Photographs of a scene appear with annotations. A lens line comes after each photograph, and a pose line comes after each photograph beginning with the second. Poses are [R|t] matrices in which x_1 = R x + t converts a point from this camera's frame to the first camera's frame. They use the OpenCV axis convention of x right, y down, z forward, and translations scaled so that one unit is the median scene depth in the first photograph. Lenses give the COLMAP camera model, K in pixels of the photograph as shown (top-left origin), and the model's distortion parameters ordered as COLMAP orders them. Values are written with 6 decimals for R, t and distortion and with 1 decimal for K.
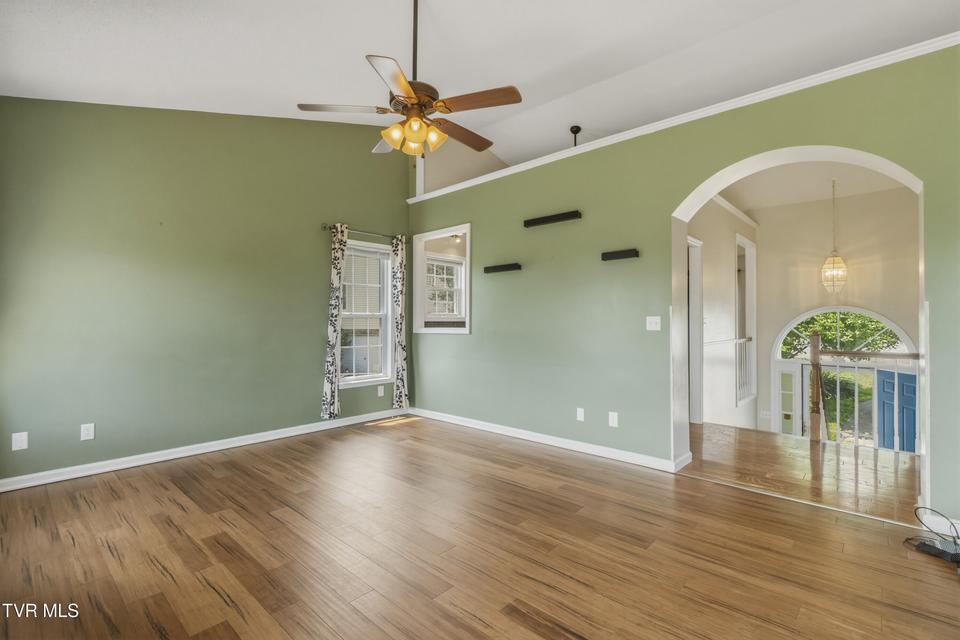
lens RADIAL K [[448.0, 0, 479.8], [0, 448.0, 318.0], [0, 0, 1]] dist [-0.001193, 0.000940]
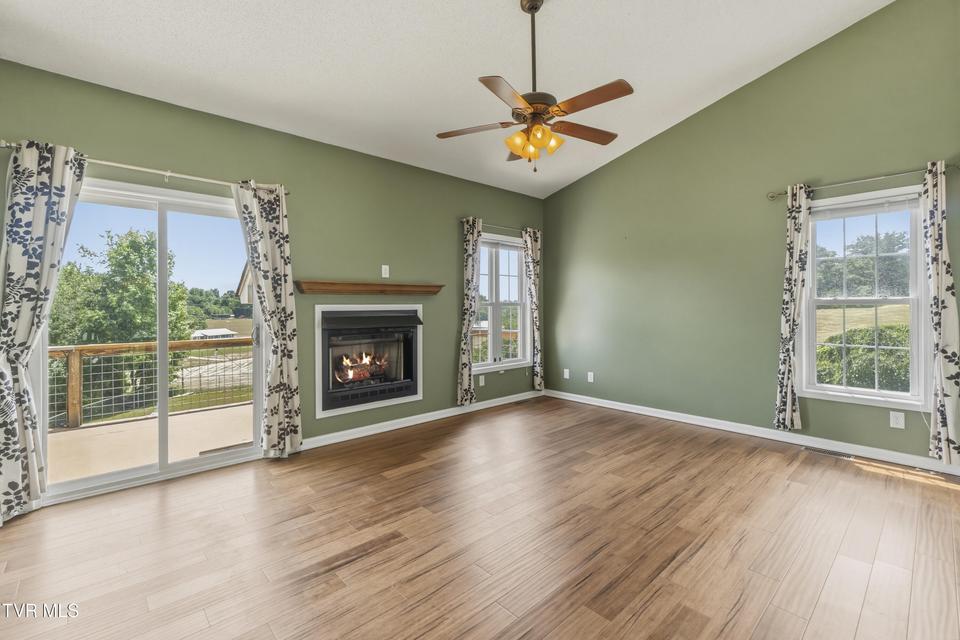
lens RADIAL K [[415.7, 0, 472.5], [0, 415.7, 314.2], [0, 0, 1]] dist [-0.004569, 0.001056]
pose [[-0.100252, 0.015735, -0.994838, 0.628447], [0.010108, 0.999839, 0.014796, -0.002381], [0.994911, -0.008572, -0.100395, 0.684930]]
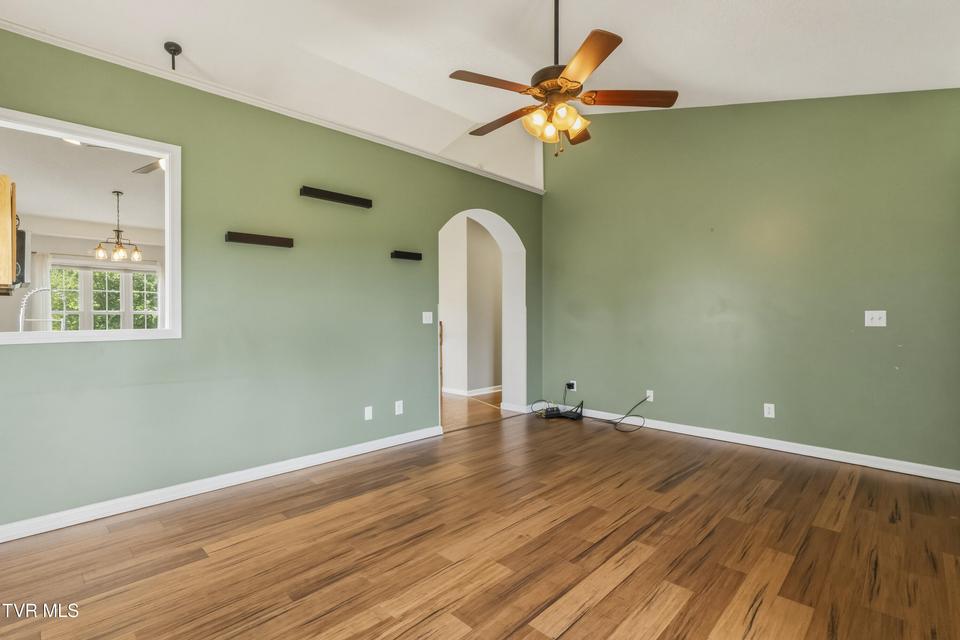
lens RADIAL K [[448.0, 0, 475.4], [0, 448.0, 313.7], [0, 0, 1]] dist [-0.001193, 0.000940]
pose [[0.034599, 0.006967, 0.999377, -0.810947], [-0.004982, 0.999964, -0.006799, 0.008809], [-0.999389, -0.004744, 0.034632, 0.823837]]
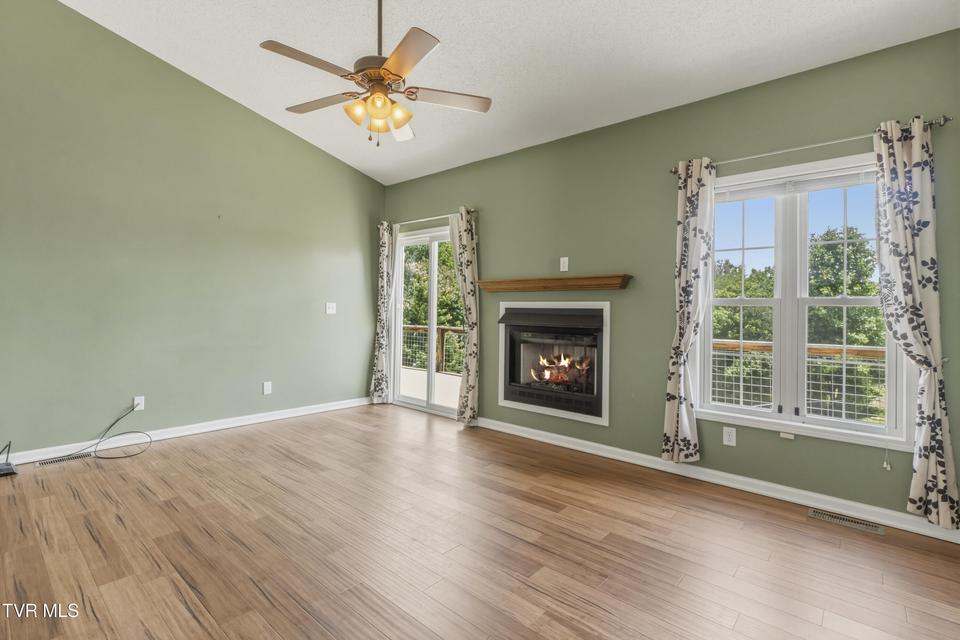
lens RADIAL K [[448.0, 0, 474.5], [0, 448.0, 306.0], [0, 0, 1]] dist [-0.001193, 0.000940]
pose [[-0.999771, -0.014631, -0.015634, -0.244566], [-0.014448, 0.999827, -0.011731, 0.011640], [0.015803, -0.011503, -0.999809, 1.408288]]
